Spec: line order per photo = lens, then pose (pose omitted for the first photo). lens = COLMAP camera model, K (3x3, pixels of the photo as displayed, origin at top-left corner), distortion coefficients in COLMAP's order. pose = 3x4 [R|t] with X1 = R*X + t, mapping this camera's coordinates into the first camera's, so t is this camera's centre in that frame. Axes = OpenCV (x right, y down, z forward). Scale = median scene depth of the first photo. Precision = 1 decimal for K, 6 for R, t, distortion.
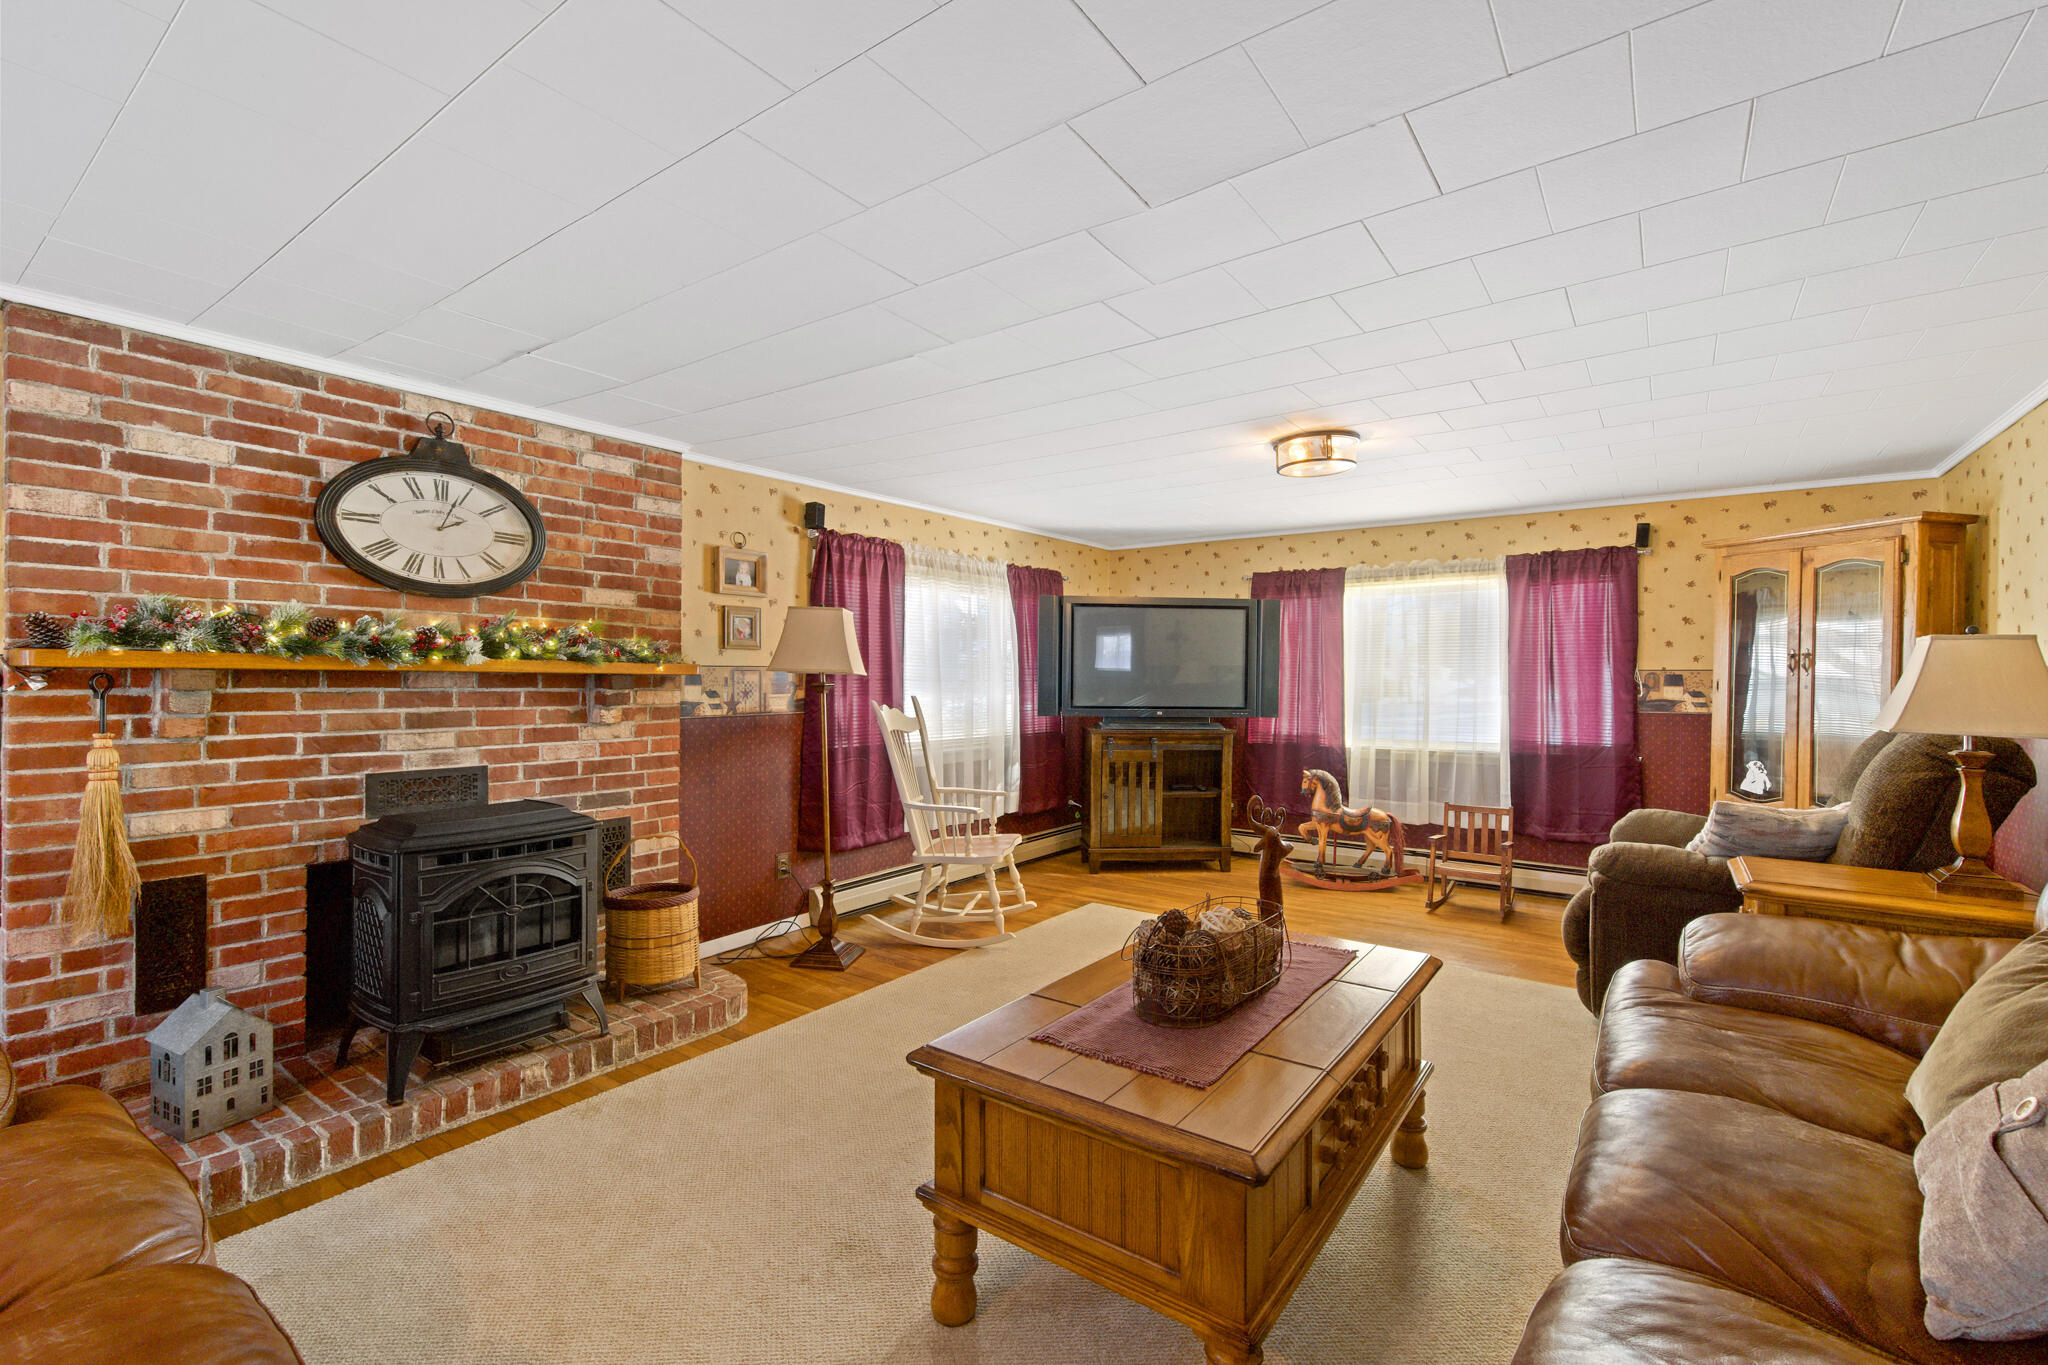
lens RADIAL K [[877.6, 0, 1024.0], [0, 877.6, 682.5], [0, 0, 1]] dist [0.000272, 0.000420]
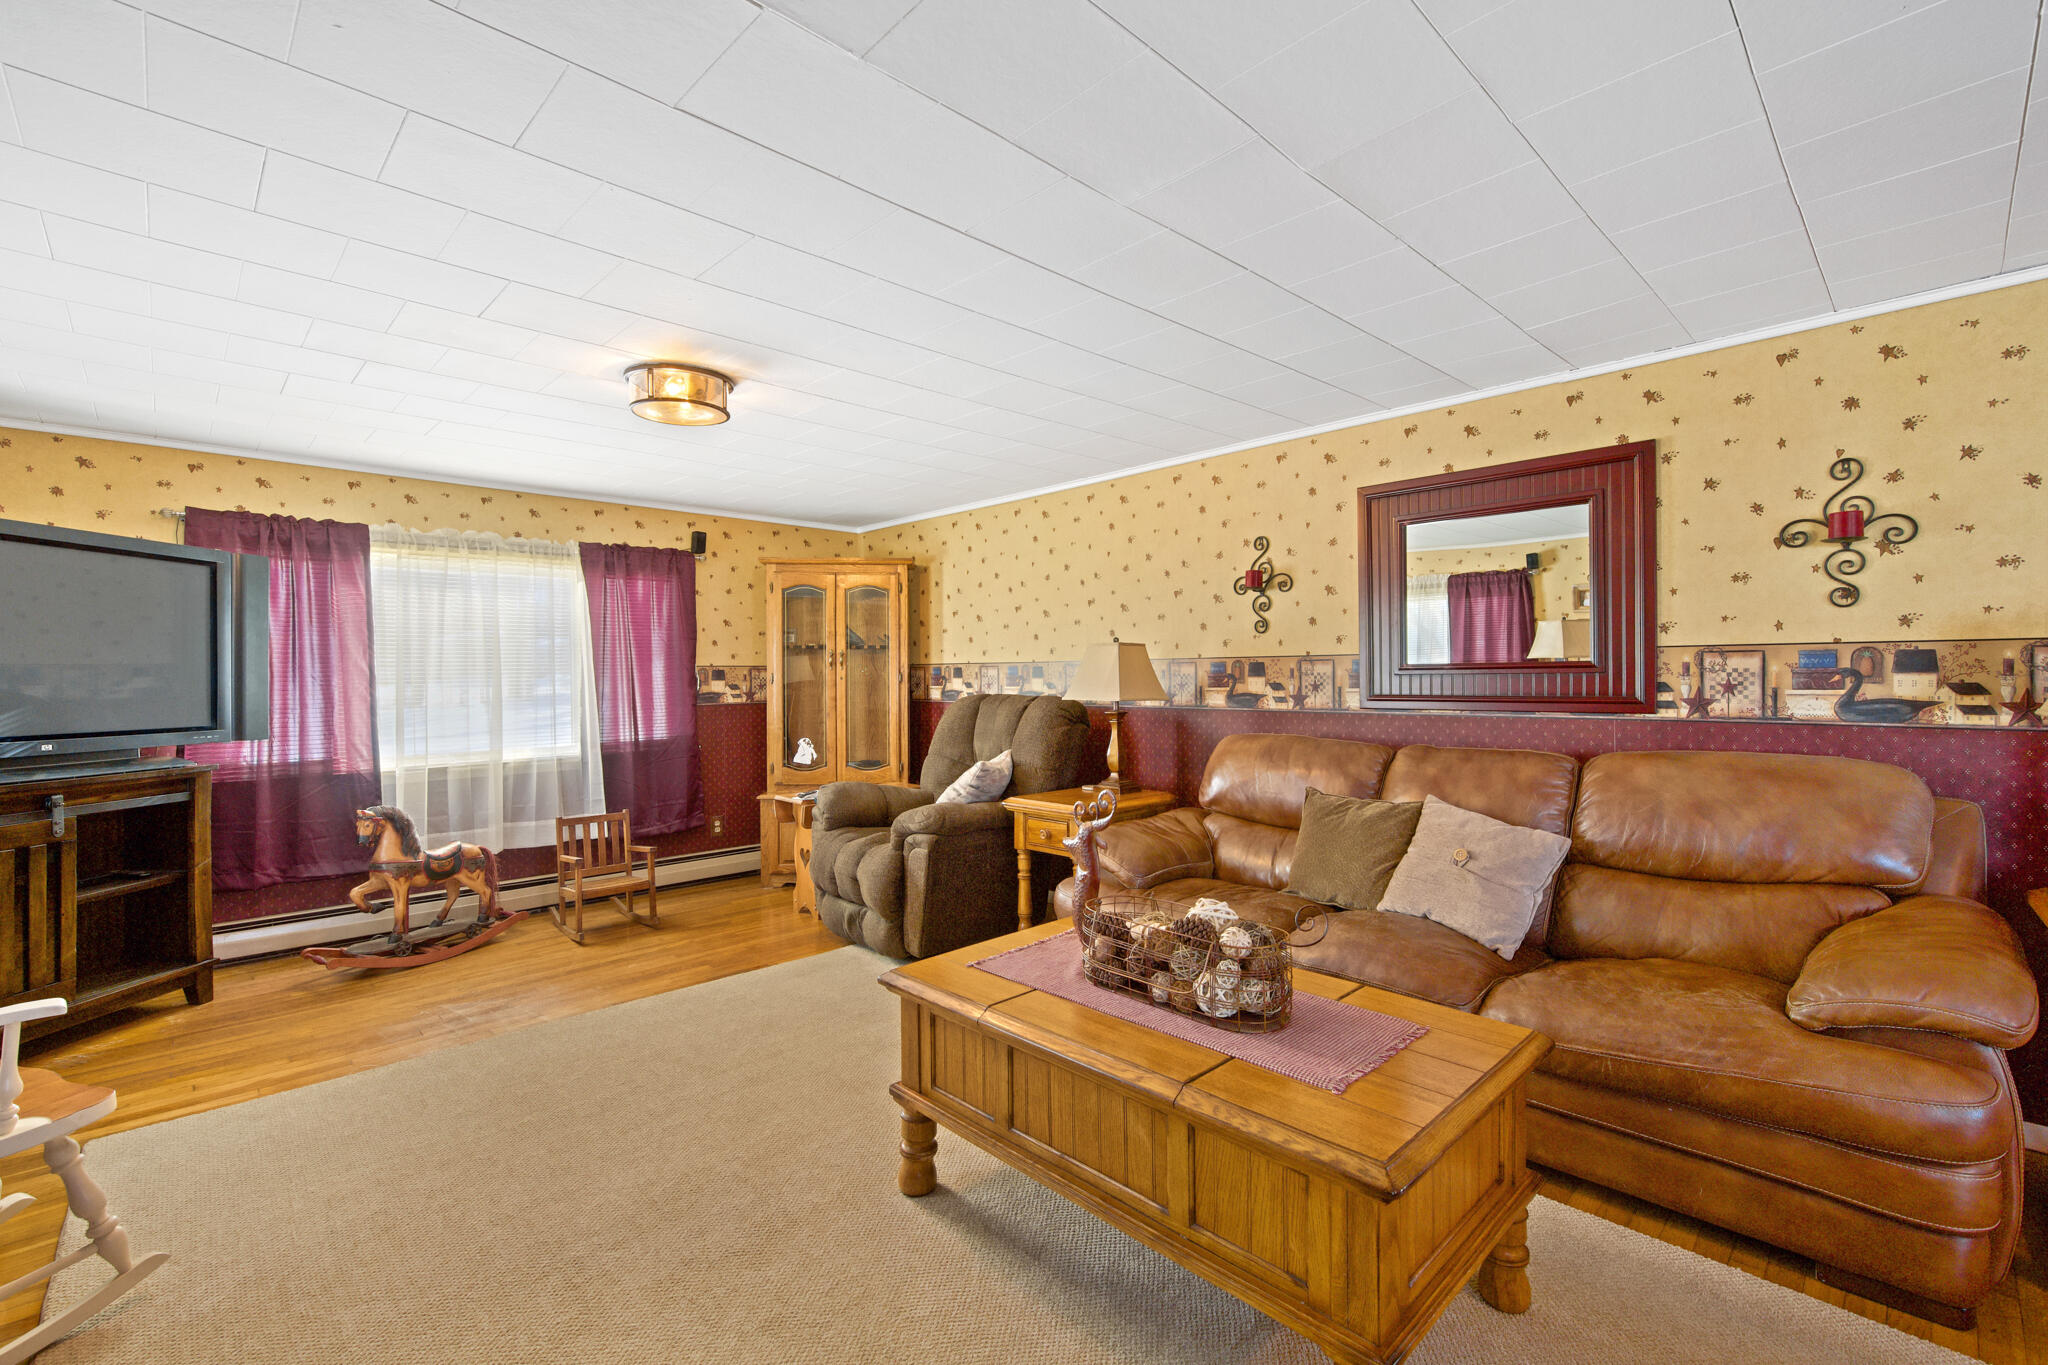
lens RADIAL K [[877.6, 0, 1024.0], [0, 877.6, 682.5], [0, 0, 1]] dist [0.000272, 0.000420]
pose [[0.193095, -0.016228, 0.981046, -0.268546], [0.014381, 0.999803, 0.013708, -0.002479], [-0.981075, 0.011461, 0.193290, 0.361378]]
